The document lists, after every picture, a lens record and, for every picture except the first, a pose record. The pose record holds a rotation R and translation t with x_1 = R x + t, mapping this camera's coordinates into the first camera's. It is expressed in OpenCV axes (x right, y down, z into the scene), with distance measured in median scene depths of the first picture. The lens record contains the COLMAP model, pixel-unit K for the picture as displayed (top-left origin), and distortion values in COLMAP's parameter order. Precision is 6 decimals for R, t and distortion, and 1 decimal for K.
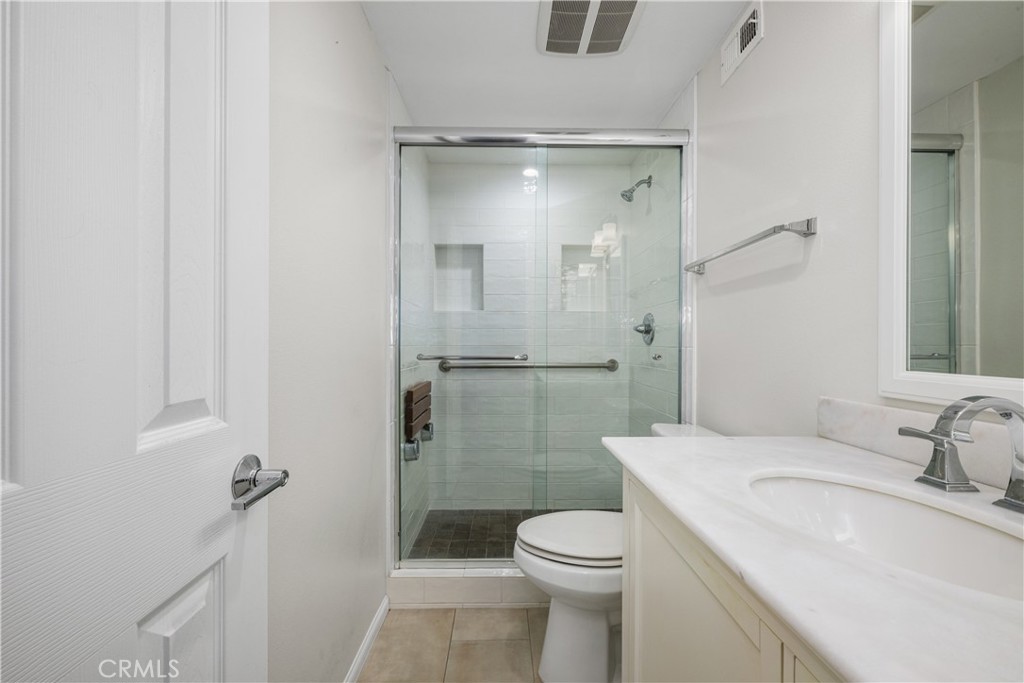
lens RADIAL K [[415.0, 0, 509.6], [0, 415.0, 345.3], [0, 0, 1]] dist [-0.002419, 0.000592]
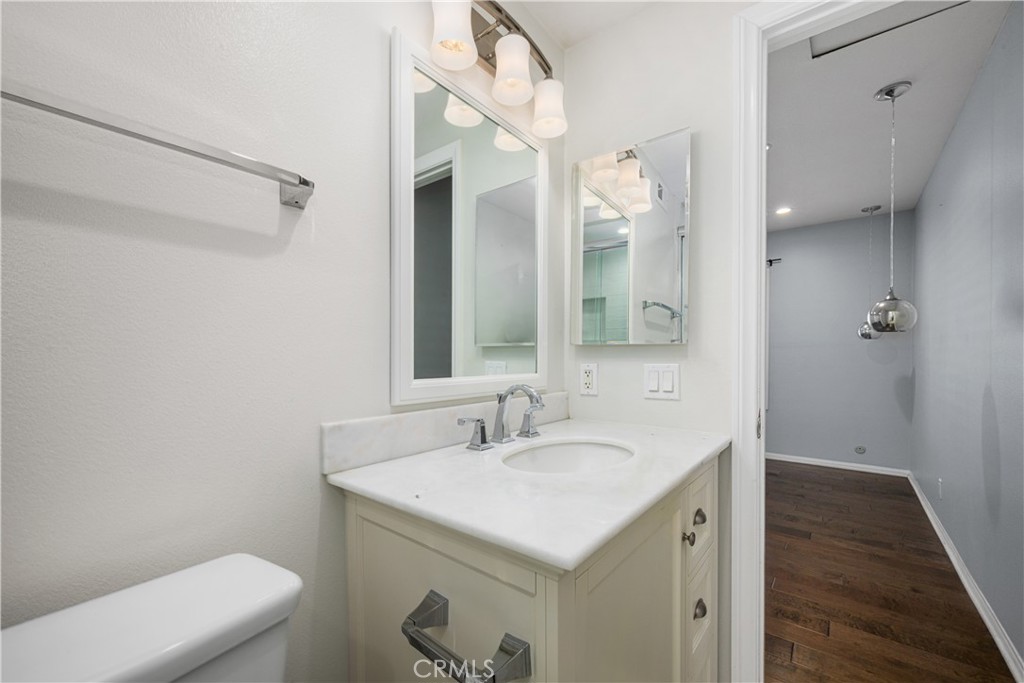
lens RADIAL K [[415.0, 0, 475.0], [0, 415.0, 351.4], [0, 0, 1]] dist [-0.002419, 0.000592]
pose [[-0.741090, -0.010143, 0.671329, 0.007048], [-0.006445, 0.999947, 0.007993, -0.025730], [-0.671375, 0.001597, -0.741116, 1.471886]]
